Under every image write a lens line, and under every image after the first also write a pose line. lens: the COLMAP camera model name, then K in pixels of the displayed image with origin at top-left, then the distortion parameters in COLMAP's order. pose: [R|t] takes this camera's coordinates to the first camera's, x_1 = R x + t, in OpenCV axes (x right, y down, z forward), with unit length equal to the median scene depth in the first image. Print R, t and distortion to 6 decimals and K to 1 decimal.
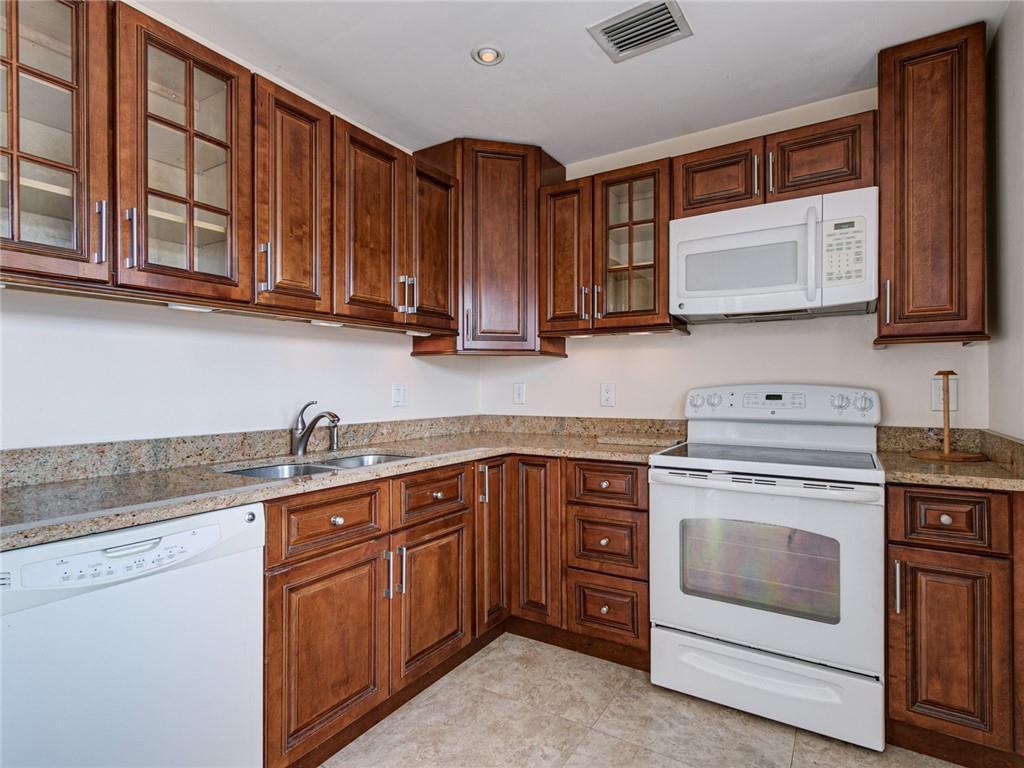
lens RADIAL K [[520.3, 0, 520.1], [0, 520.3, 386.4], [0, 0, 1]] dist [-0.000753, -0.000635]
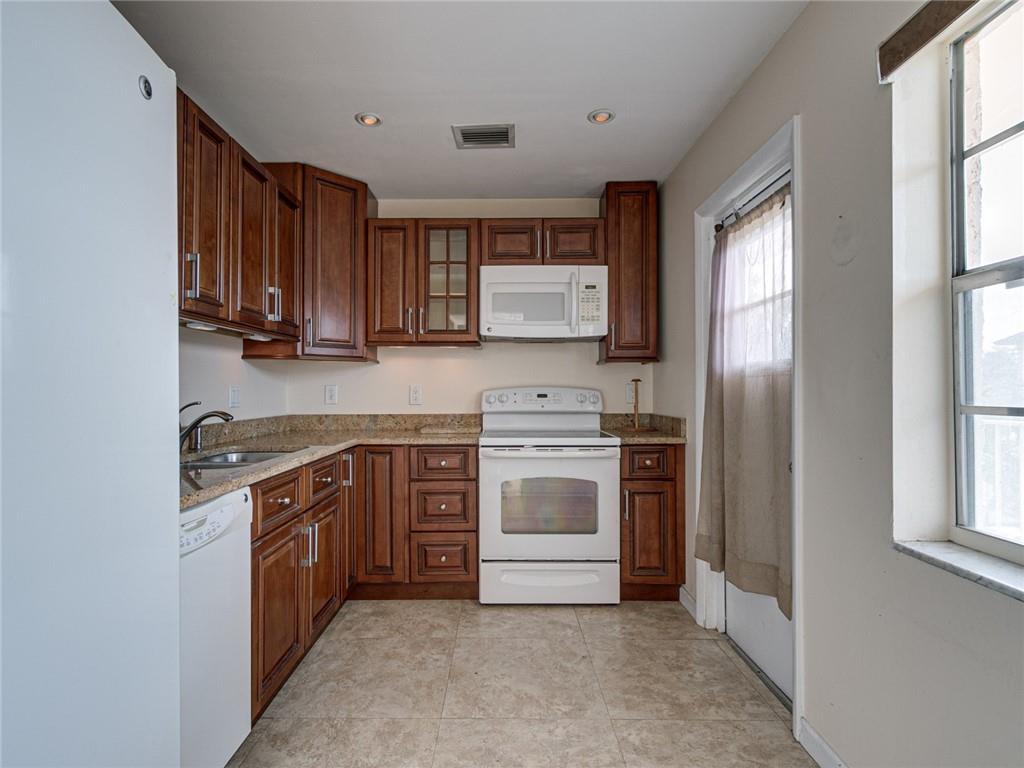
lens RADIAL K [[523.5, 0, 490.6], [0, 523.5, 385.9], [0, 0, 1]] dist [0.002120, 0.000515]
pose [[0.858492, 0.004170, 0.512811, -0.419076], [-0.000805, 0.999977, -0.006784, 0.003400], [-0.512827, 0.005412, 0.858475, -0.197168]]
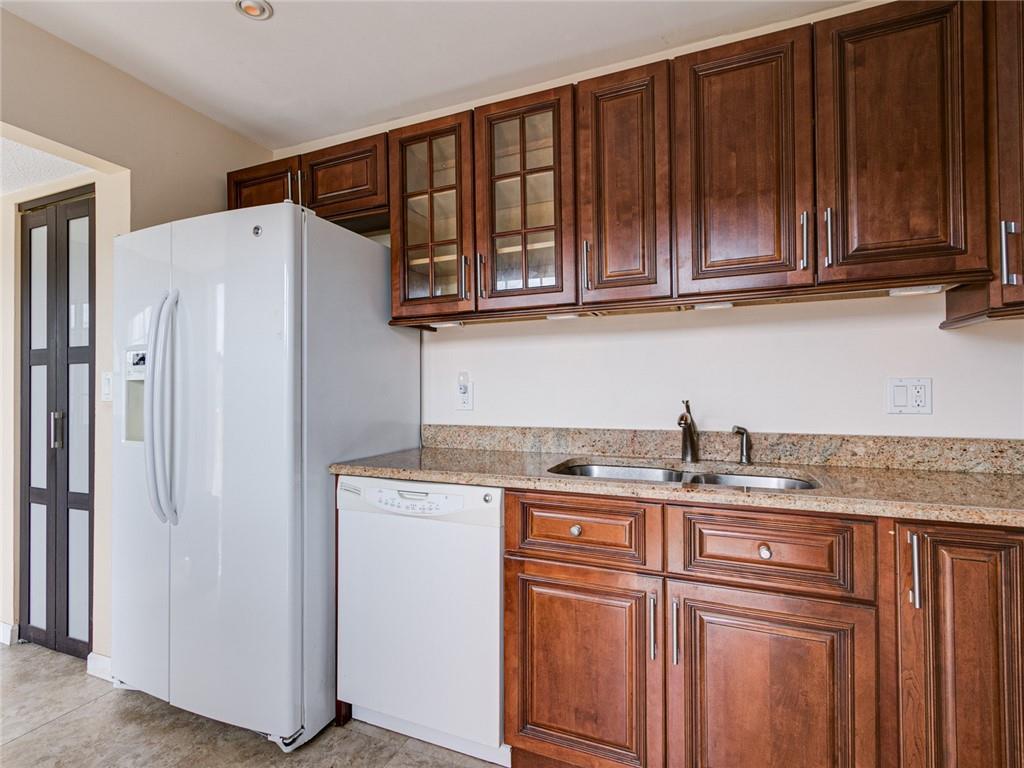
lens RADIAL K [[523.5, 0, 490.6], [0, 523.5, 385.9], [0, 0, 1]] dist [0.002120, 0.000515]
pose [[0.132016, -0.006759, -0.991225, 0.402832], [0.007981, 0.999952, -0.005756, 0.006962], [0.991215, -0.007151, 0.132063, 0.551506]]
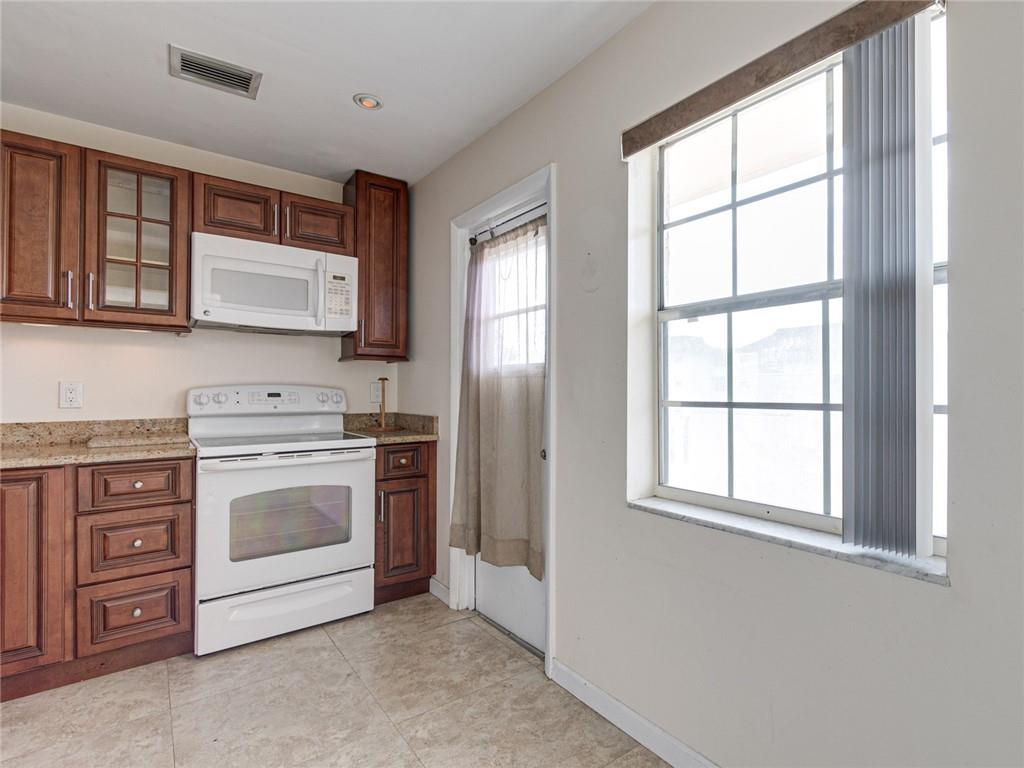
lens RADIAL K [[523.2, 0, 565.8], [0, 523.2, 385.9], [0, 0, 1]] dist [0.001658, 0.000085]
pose [[0.329612, 0.008988, 0.944074, -0.516329], [-0.005480, 0.999956, -0.007607, 0.004521], [-0.944100, -0.002667, 0.329647, -0.090937]]
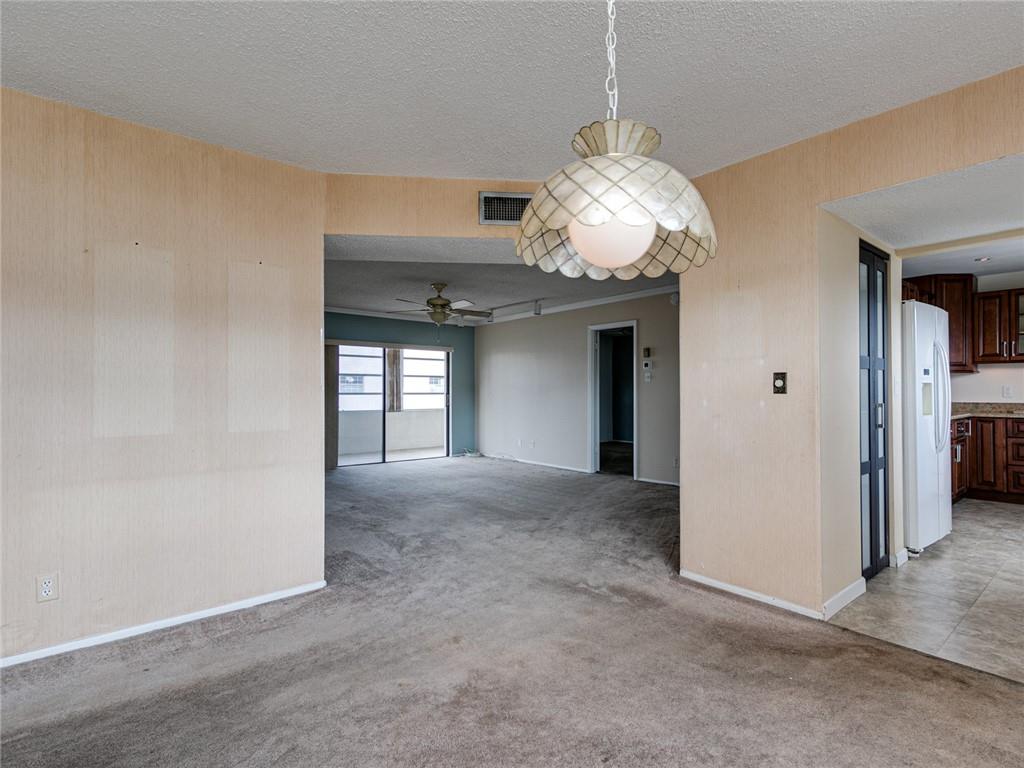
lens RADIAL K [[523.2, 0, 565.8], [0, 523.2, 385.9], [0, 0, 1]] dist [0.001658, 0.000085]
pose [[0.963510, -0.001928, -0.267667, -1.267173], [-0.000167, 0.999970, -0.007801, 0.013140], [0.267674, 0.007561, 0.963480, -1.912541]]
